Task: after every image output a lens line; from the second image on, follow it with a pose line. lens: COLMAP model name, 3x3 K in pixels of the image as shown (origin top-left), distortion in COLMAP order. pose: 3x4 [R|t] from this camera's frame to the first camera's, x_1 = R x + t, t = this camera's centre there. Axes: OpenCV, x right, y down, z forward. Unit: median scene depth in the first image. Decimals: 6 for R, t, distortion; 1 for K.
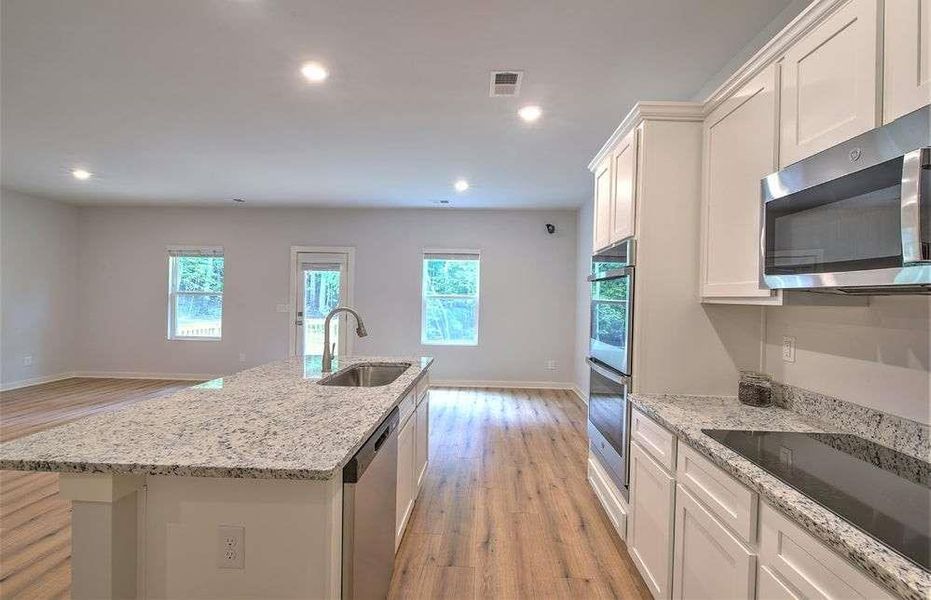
lens RADIAL K [[394.4, 0, 465.5], [0, 394.4, 300.0], [0, 0, 1]] dist [0.000143, -0.000006]
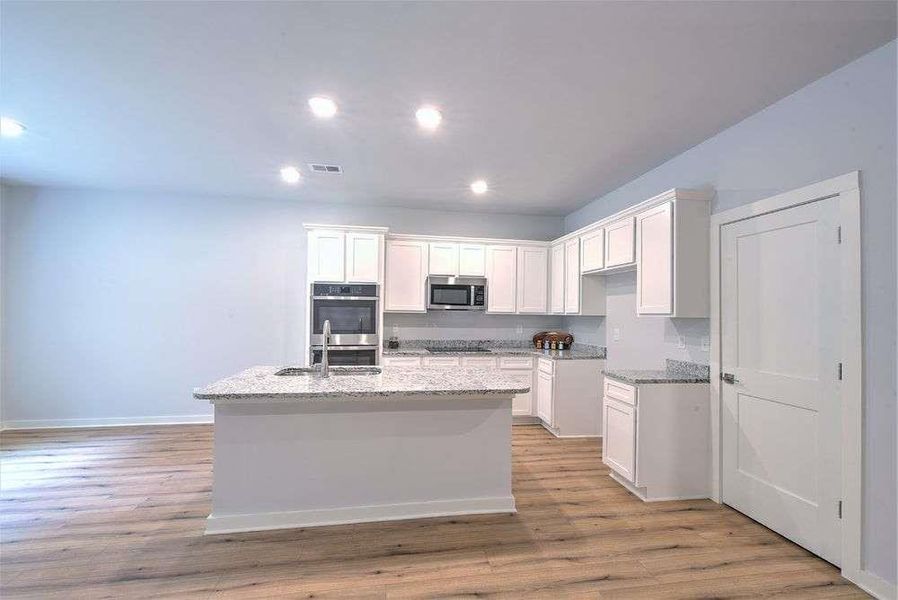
lens RADIAL K [[386.2, 0, 448.4], [0, 386.2, 306.6], [0, 0, 1]] dist [0.001939, 0.000197]
pose [[-0.197931, -0.005933, 0.980198, -0.830865], [-0.012610, 0.999914, 0.003506, -0.018351], [-0.980135, -0.011667, -0.197989, 0.478756]]
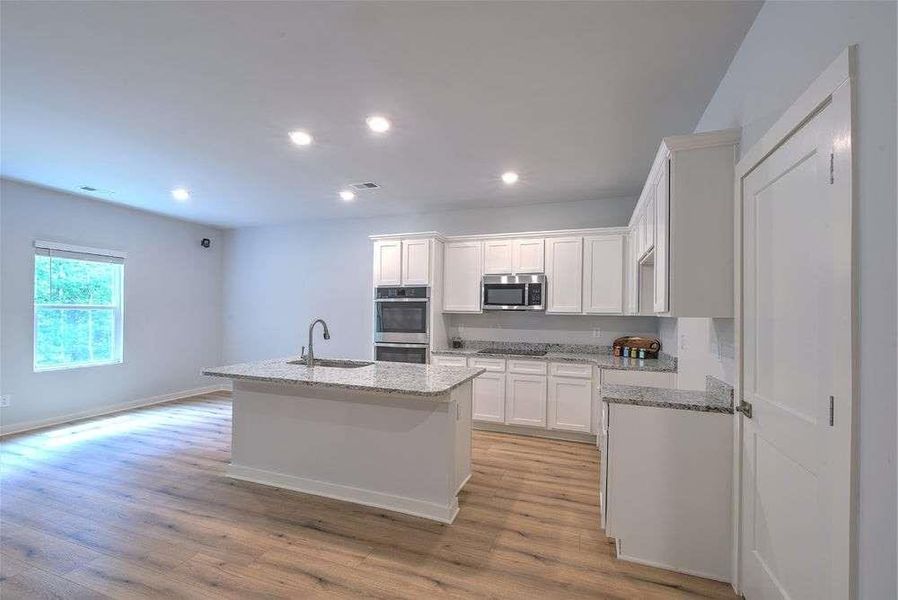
lens RADIAL K [[382.6, 0, 447.7], [0, 382.6, 311.2], [0, 0, 1]] dist [0.001630, 0.000167]
pose [[0.304451, -0.010688, 0.952468, -0.793438], [-0.001742, 0.999929, 0.011777, -0.014761], [-0.952527, -0.005245, 0.304410, 0.089092]]
